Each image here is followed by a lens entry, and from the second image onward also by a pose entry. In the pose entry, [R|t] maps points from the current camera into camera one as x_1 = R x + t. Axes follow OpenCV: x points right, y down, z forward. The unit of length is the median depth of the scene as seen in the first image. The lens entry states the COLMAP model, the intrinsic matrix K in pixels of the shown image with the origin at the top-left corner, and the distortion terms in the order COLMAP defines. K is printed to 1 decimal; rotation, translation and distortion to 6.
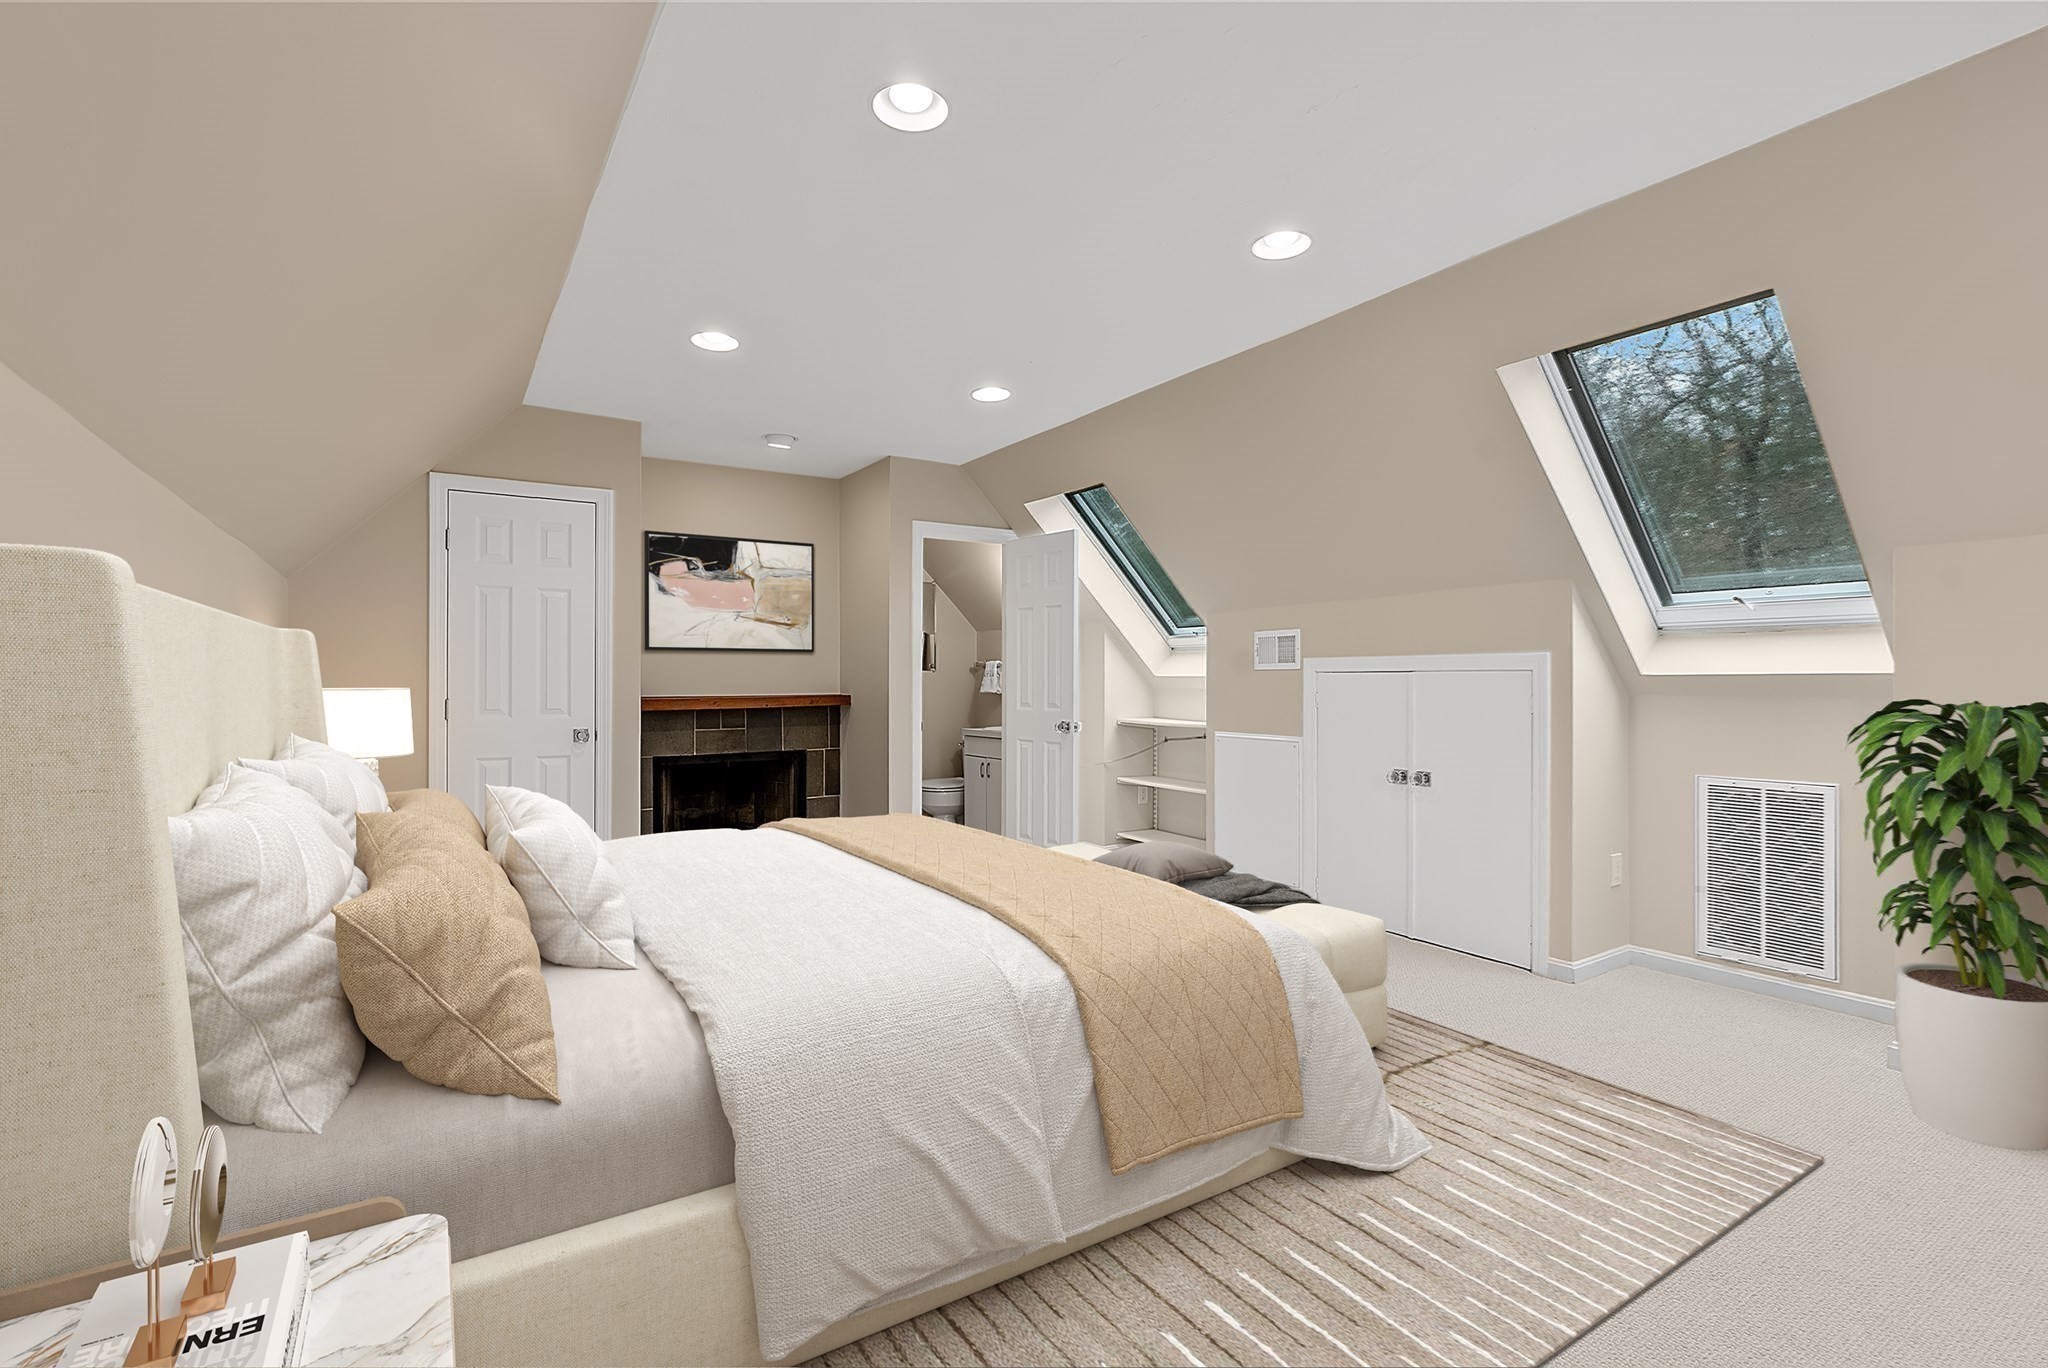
lens RADIAL K [[923.5, 0, 1029.1], [0, 923.5, 685.0], [0, 0, 1]] dist [-0.017167, 0.006310]
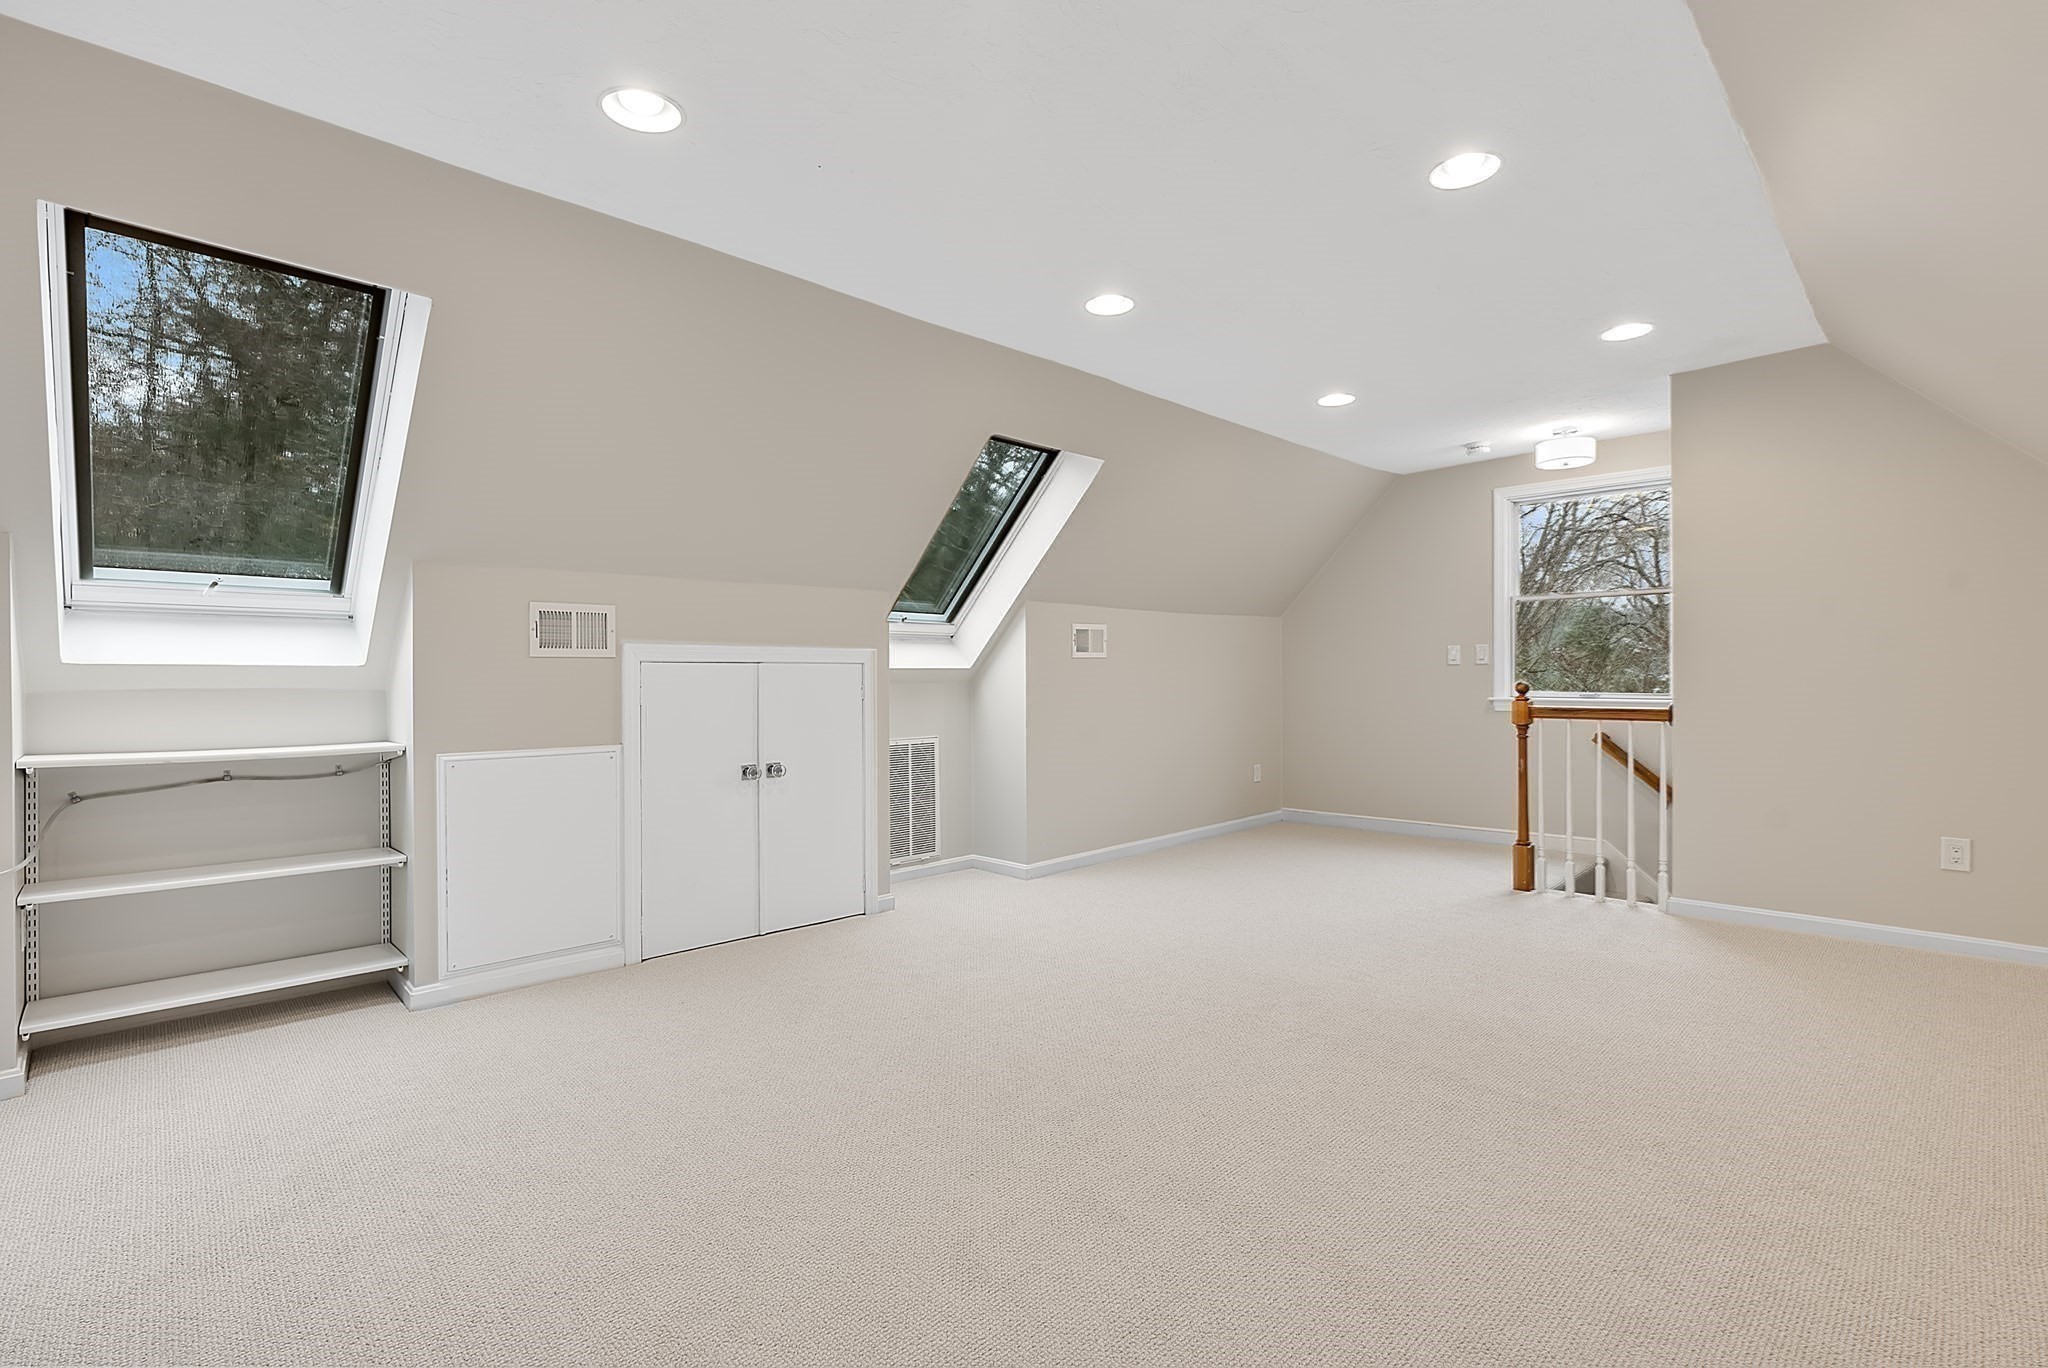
lens RADIAL K [[923.5, 0, 1032.8], [0, 923.5, 677.6], [0, 0, 1]] dist [-0.017167, 0.006310]
pose [[-0.223931, -0.001507, 0.974604, -0.575072], [0.006443, 0.999975, 0.003027, -0.000046], [-0.974584, 0.006957, -0.223916, 0.899657]]
